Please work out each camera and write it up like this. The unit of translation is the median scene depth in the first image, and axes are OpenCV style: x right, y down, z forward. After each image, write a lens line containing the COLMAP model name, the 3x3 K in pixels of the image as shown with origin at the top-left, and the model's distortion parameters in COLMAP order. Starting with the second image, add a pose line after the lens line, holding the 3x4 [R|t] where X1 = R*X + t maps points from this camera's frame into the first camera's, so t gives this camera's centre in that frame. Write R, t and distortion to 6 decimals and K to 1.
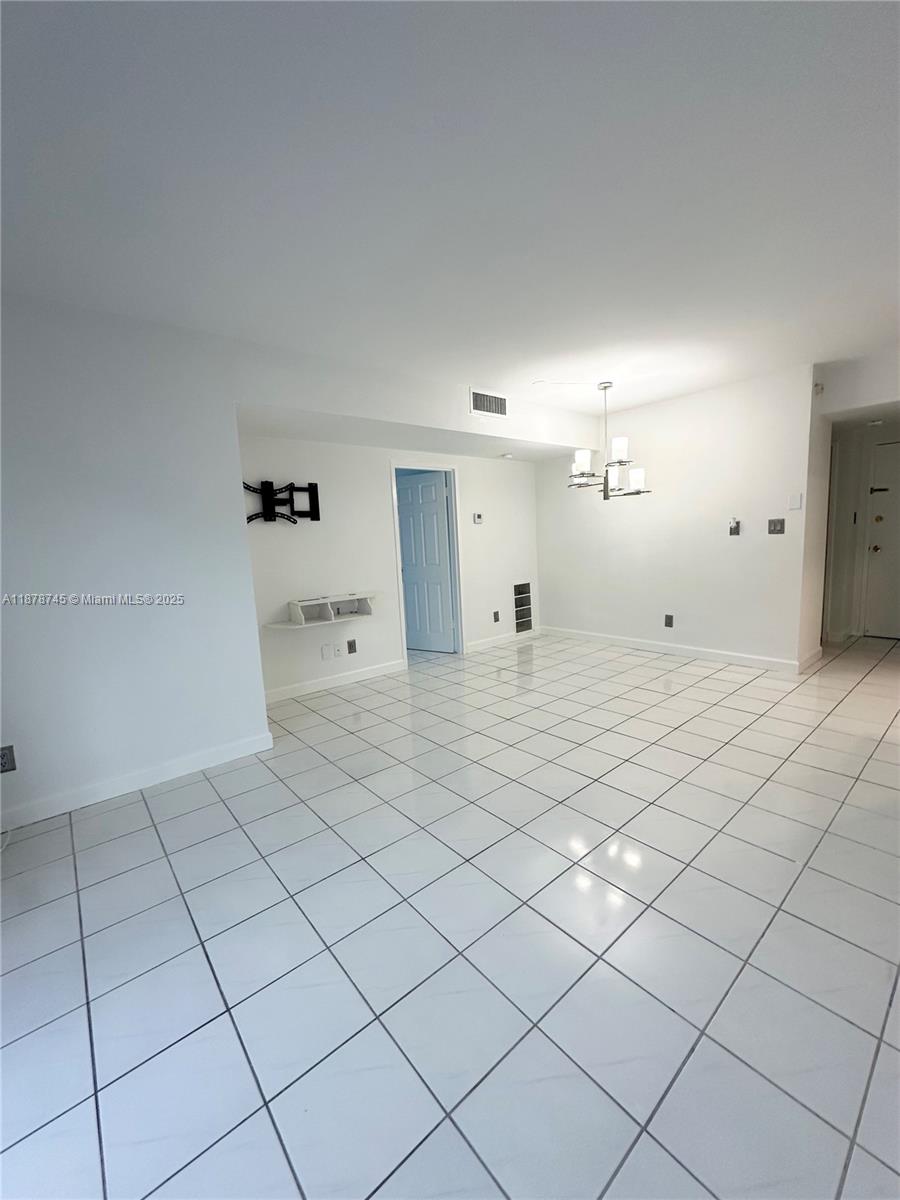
lens RADIAL K [[478.8, 0, 452.3], [0, 478.8, 602.5], [0, 0, 1]] dist [0.001077, 0.000141]
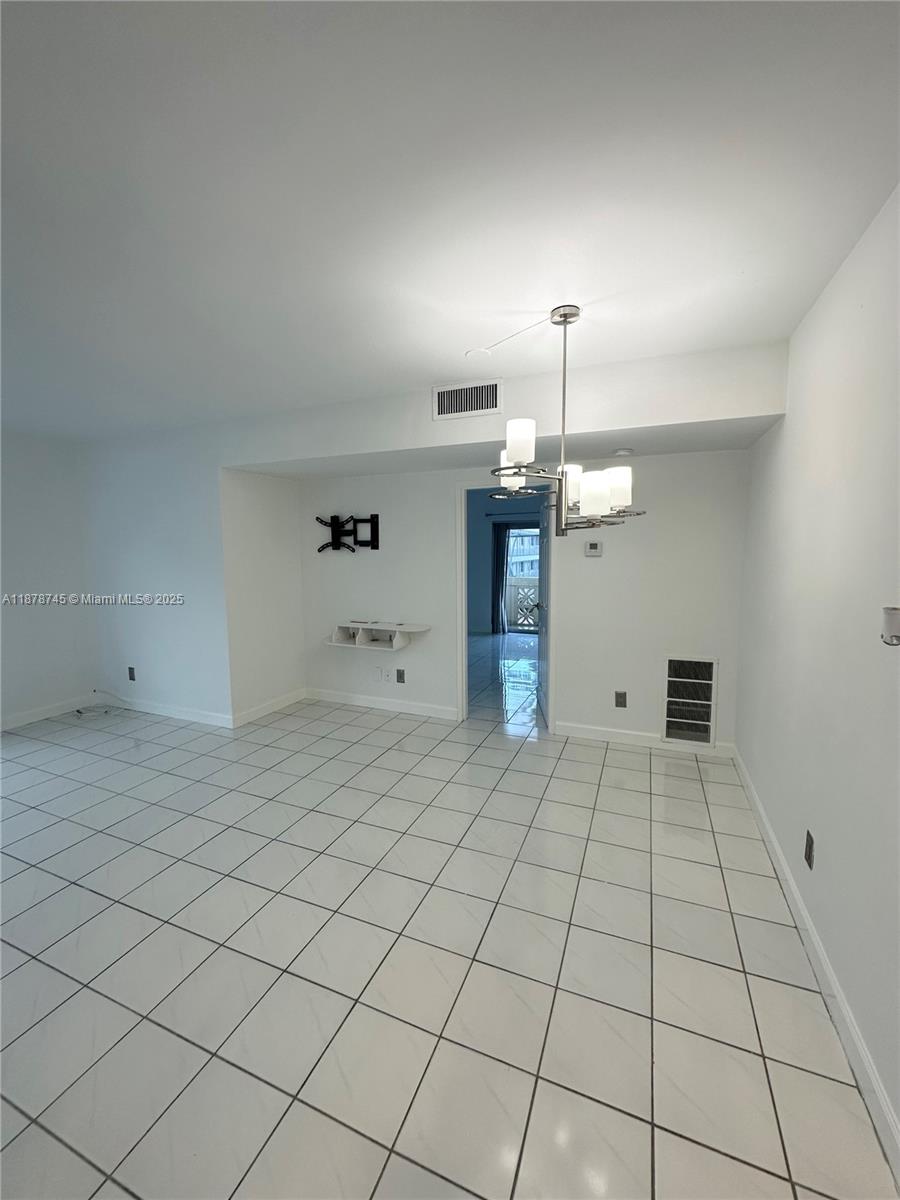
lens RADIAL K [[478.8, 0, 458.5], [0, 478.8, 605.0], [0, 0, 1]] dist [0.001077, 0.000141]
pose [[0.465735, 0.143926, -0.873142, 0.771518], [-0.141142, 0.986136, 0.087266, -0.175603], [0.873596, 0.082594, 0.479592, 0.691565]]
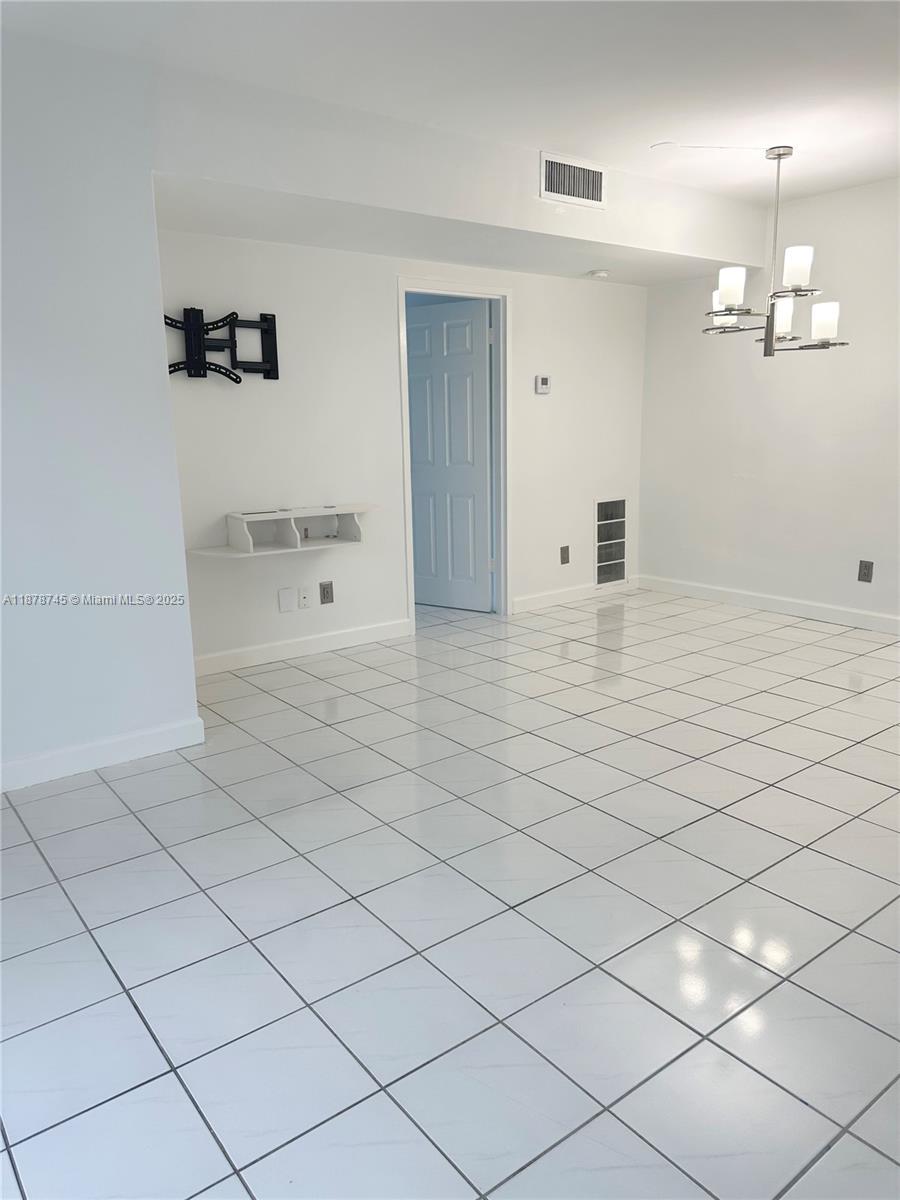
lens RADIAL K [[848.0, 0, 454.0], [0, 848.0, 593.5], [0, 0, 1]] dist [0.098820, -0.025386]
pose [[0.998696, 0.039036, -0.032893, -0.012953], [-0.036723, 0.996994, 0.068225, 0.014838], [0.035457, -0.066928, 0.997128, -0.080001]]
